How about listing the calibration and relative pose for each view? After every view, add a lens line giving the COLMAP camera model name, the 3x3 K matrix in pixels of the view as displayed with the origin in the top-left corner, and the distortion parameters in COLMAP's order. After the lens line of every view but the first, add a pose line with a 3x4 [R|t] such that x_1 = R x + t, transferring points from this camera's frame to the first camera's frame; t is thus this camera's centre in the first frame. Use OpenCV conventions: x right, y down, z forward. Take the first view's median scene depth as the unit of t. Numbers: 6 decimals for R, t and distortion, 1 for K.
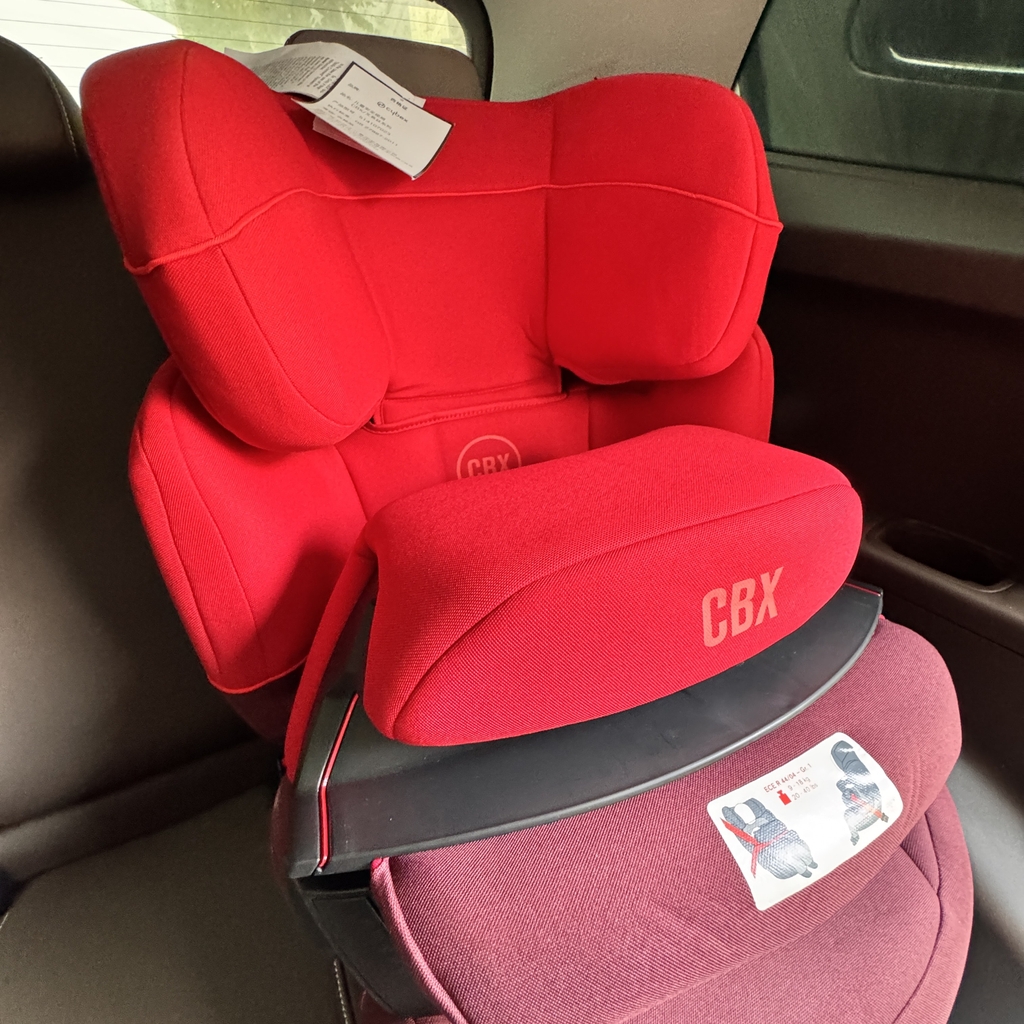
lens RADIAL K [[553.1, 0, 518.3], [0, 553.1, 511.9], [0, 0, 1]] dist [-0.006761, 0.001425]
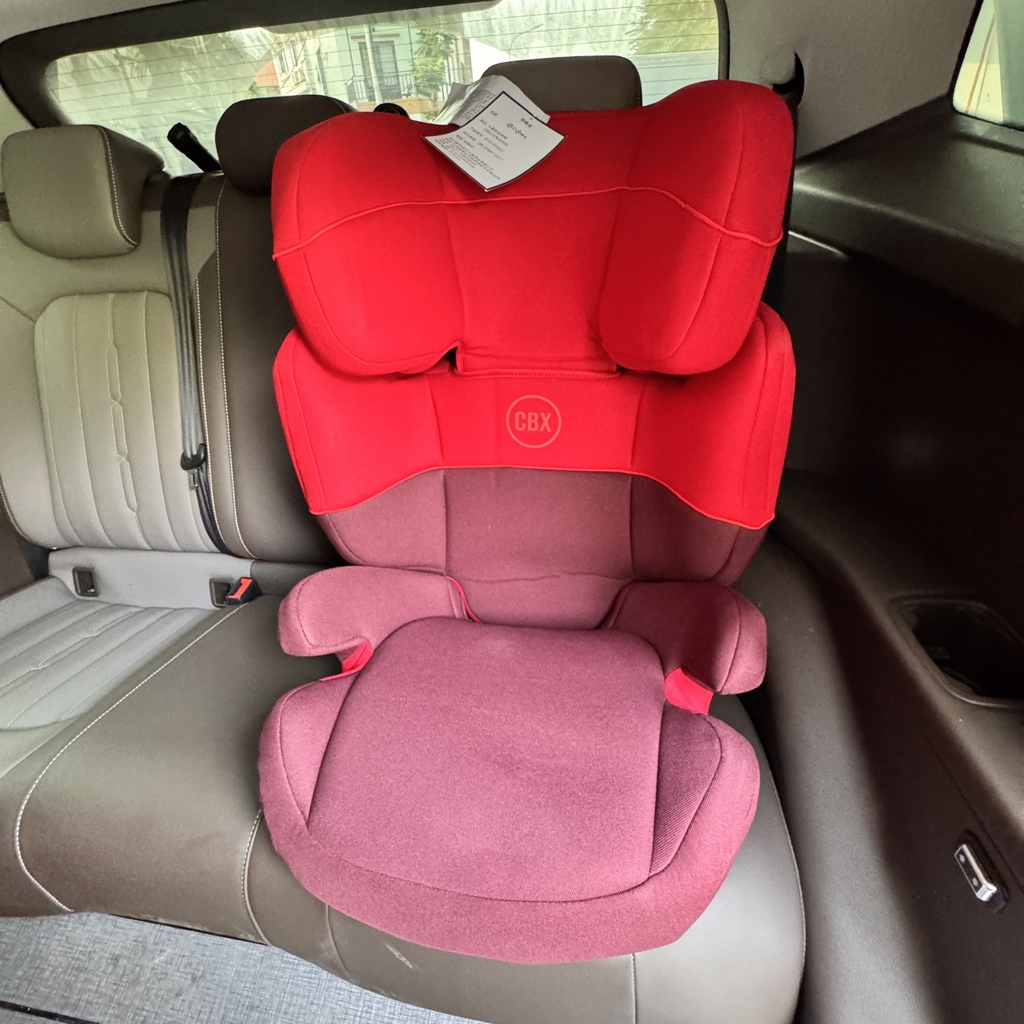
lens RADIAL K [[553.1, 0, 518.3], [0, 553.1, 511.9], [0, 0, 1]] dist [-0.006761, 0.001425]
pose [[0.797943, 0.303546, -0.520717, 0.959996], [-0.262807, 0.952698, 0.152640, -0.103773], [0.542419, 0.015050, 0.839973, -0.085506]]
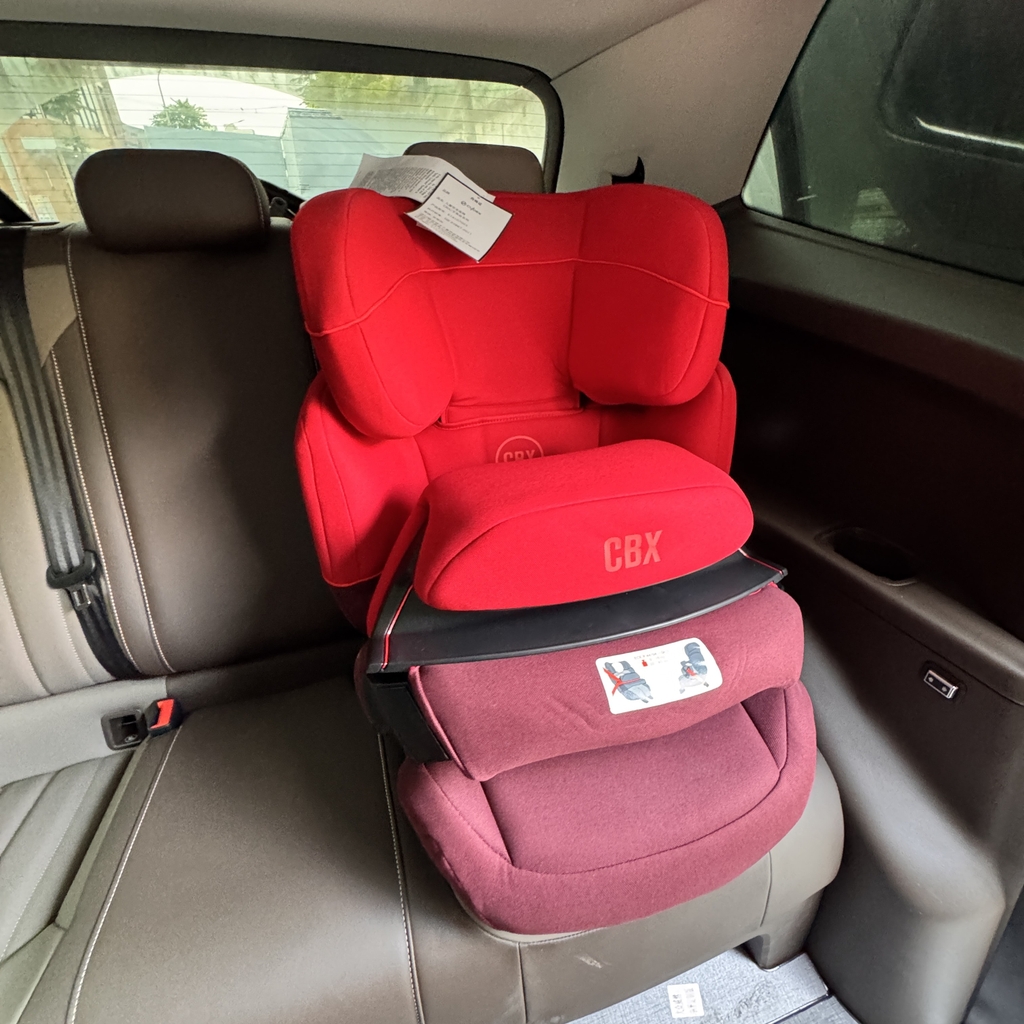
lens RADIAL K [[550.2, 0, 516.8], [0, 550.2, 510.7], [0, 0, 1]] dist [-0.002583, -0.000813]
pose [[0.986752, 0.089778, -0.135130, 0.211135], [-0.088044, 0.995940, 0.018768, 0.037150], [0.136267, -0.006622, 0.990650, -0.562334]]
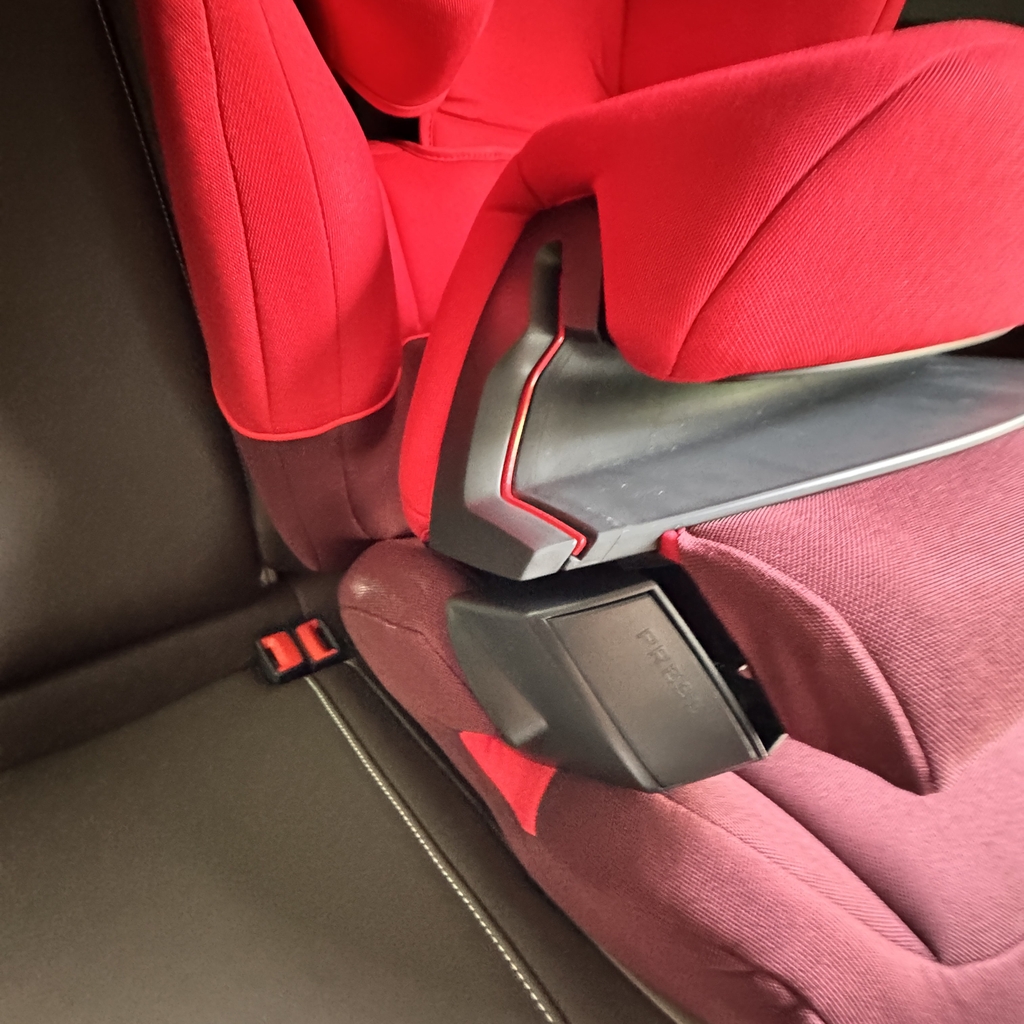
lens RADIAL K [[553.1, 0, 518.3], [0, 553.1, 511.9], [0, 0, 1]] dist [-0.006761, 0.001425]
pose [[0.979005, -0.021376, 0.202714, -0.413671], [0.010751, 0.998517, 0.053372, 0.422034], [-0.203554, -0.050072, 0.977782, 0.301925]]
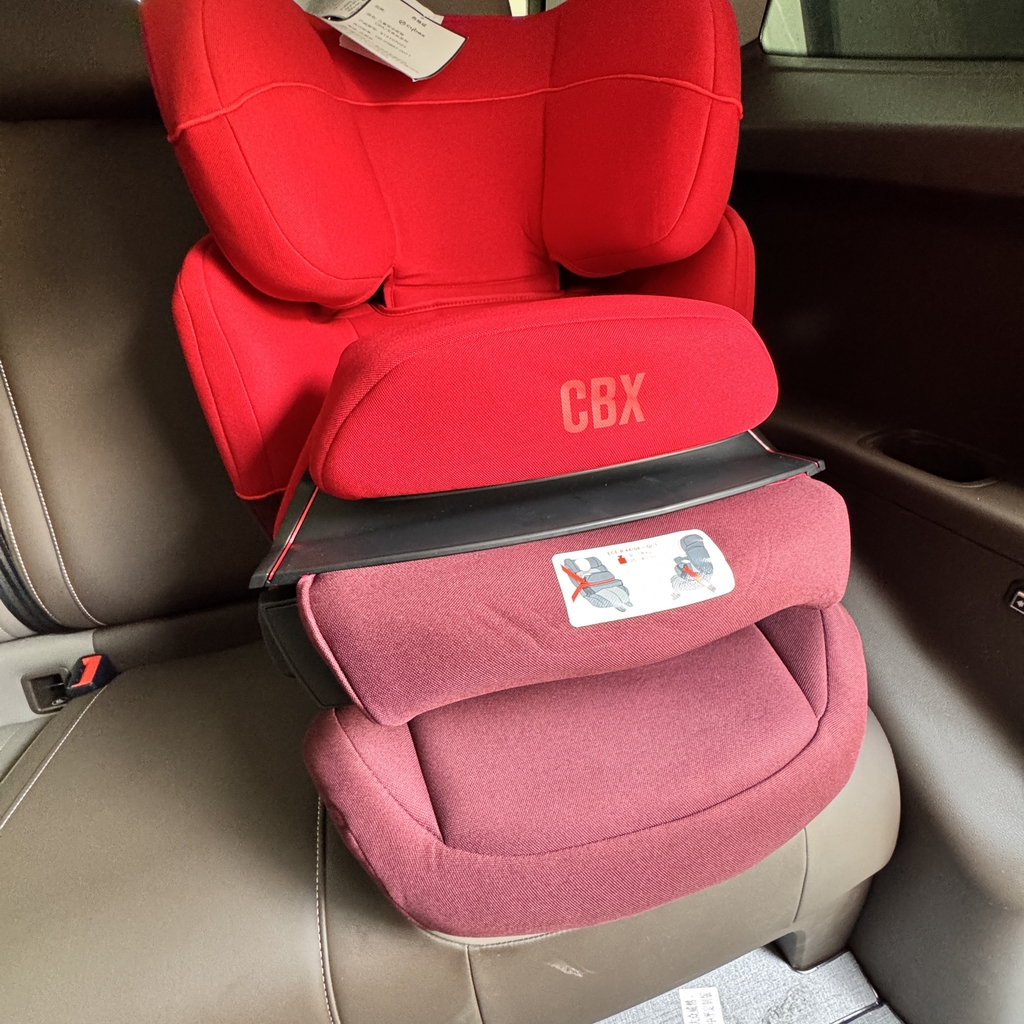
lens RADIAL K [[550.2, 0, 516.8], [0, 550.2, 510.7], [0, 0, 1]] dist [-0.002583, -0.000813]
pose [[0.982279, 0.072118, -0.172992, 0.345958], [-0.065136, 0.996829, 0.045711, 0.281393], [0.175740, -0.033633, 0.983862, -0.161287]]
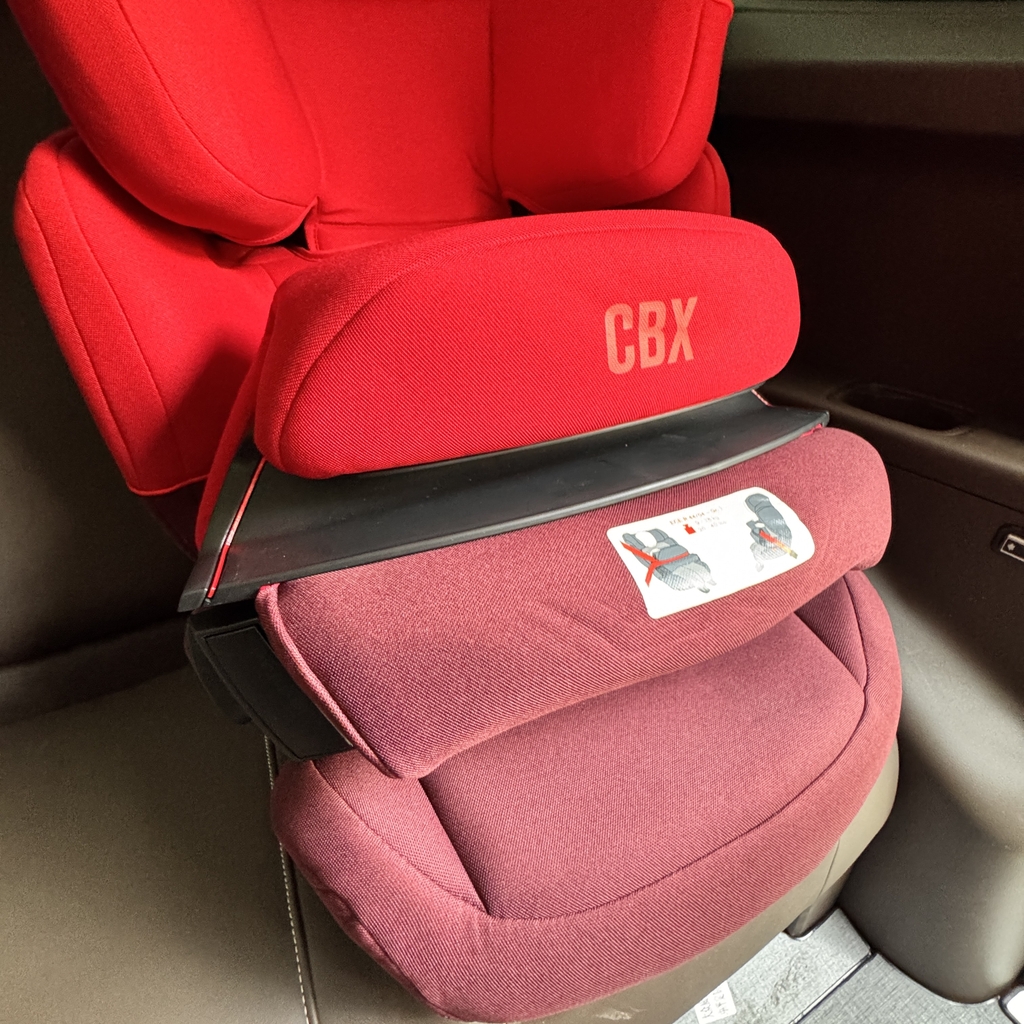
lens RADIAL K [[553.1, 0, 518.3], [0, 553.1, 511.9], [0, 0, 1]] dist [-0.006761, 0.001425]
pose [[0.999959, 0.003994, 0.008180, 0.132231], [-0.004481, 0.998165, 0.060384, 0.325897], [-0.007924, -0.060418, 0.998142, 0.029249]]
